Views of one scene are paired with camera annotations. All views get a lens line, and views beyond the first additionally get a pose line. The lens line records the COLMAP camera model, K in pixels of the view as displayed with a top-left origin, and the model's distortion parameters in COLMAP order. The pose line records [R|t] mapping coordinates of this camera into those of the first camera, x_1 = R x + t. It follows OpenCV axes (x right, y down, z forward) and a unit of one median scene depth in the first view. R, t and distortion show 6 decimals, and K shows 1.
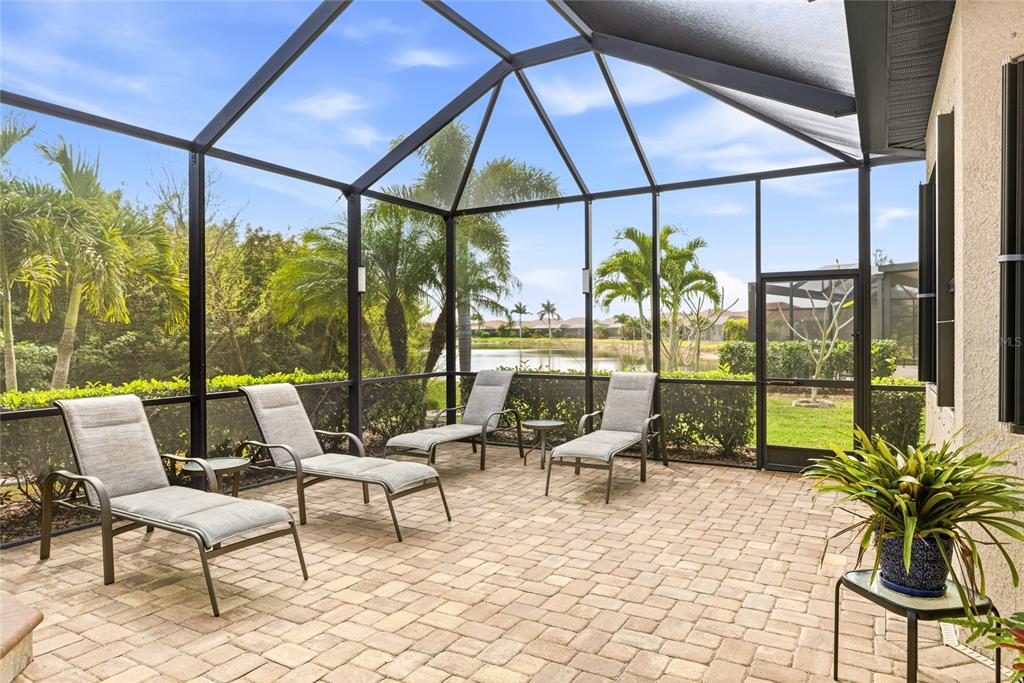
lens RADIAL K [[549.0, 0, 512.0], [0, 549.0, 341.5], [0, 0, 1]] dist [-0.020830, 0.000677]
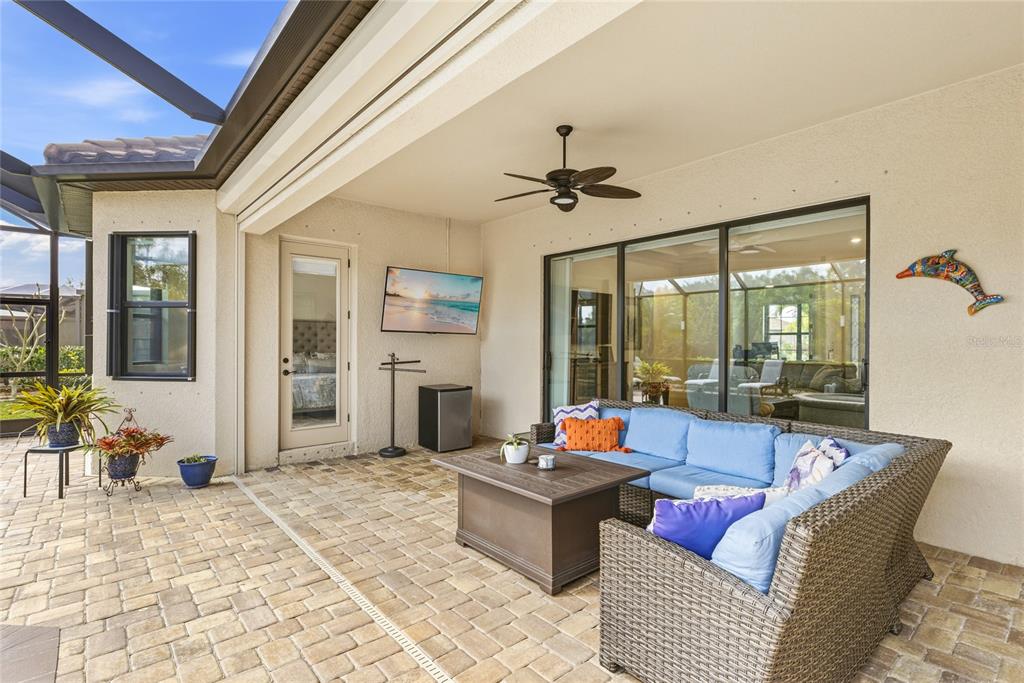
lens RADIAL K [[492.2, 0, 512.0], [0, 492.2, 341.5], [0, 0, 1]] dist [-0.001689, -0.000719]
pose [[0.270338, 0.004274, 0.962756, -0.205183], [0.010365, 0.999919, -0.007349, 0.006392], [-0.962710, 0.011966, 0.270272, -0.374723]]
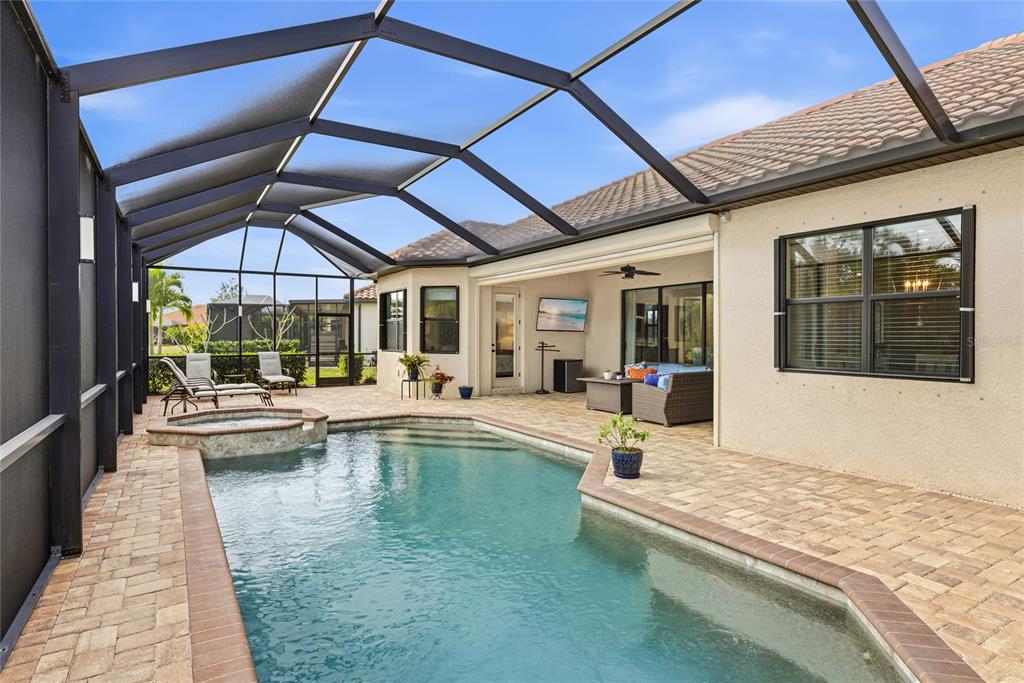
lens RADIAL K [[533.8, 0, 483.4], [0, 533.8, 340.1], [0, 0, 1]] dist [-0.003631, -0.000524]
pose [[0.462986, -0.002536, 0.886362, -0.871461], [0.008801, 0.999960, -0.001736, 0.011920], [-0.886322, 0.008605, 0.462990, -0.540597]]
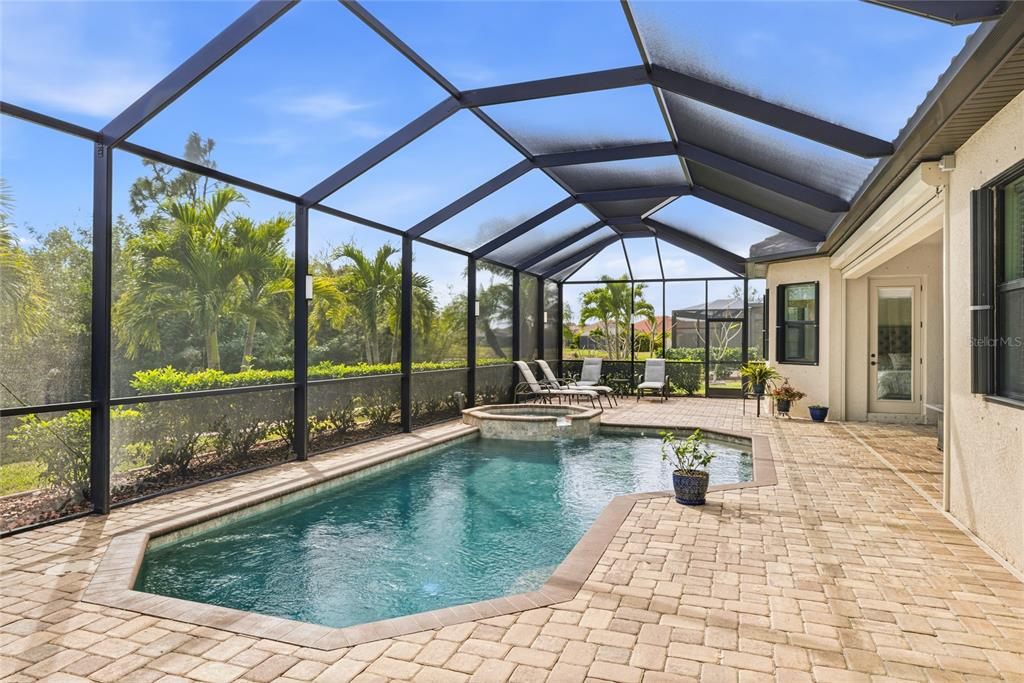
lens RADIAL K [[612.9, 0, 512.0], [0, 612.9, 341.5], [0, 0, 1]] dist [0.004761, -0.000252]
pose [[0.976280, 0.008345, 0.216352, -0.604064], [-0.005292, 0.999878, -0.014685, 0.016005], [-0.216448, 0.013192, 0.976205, -0.909082]]
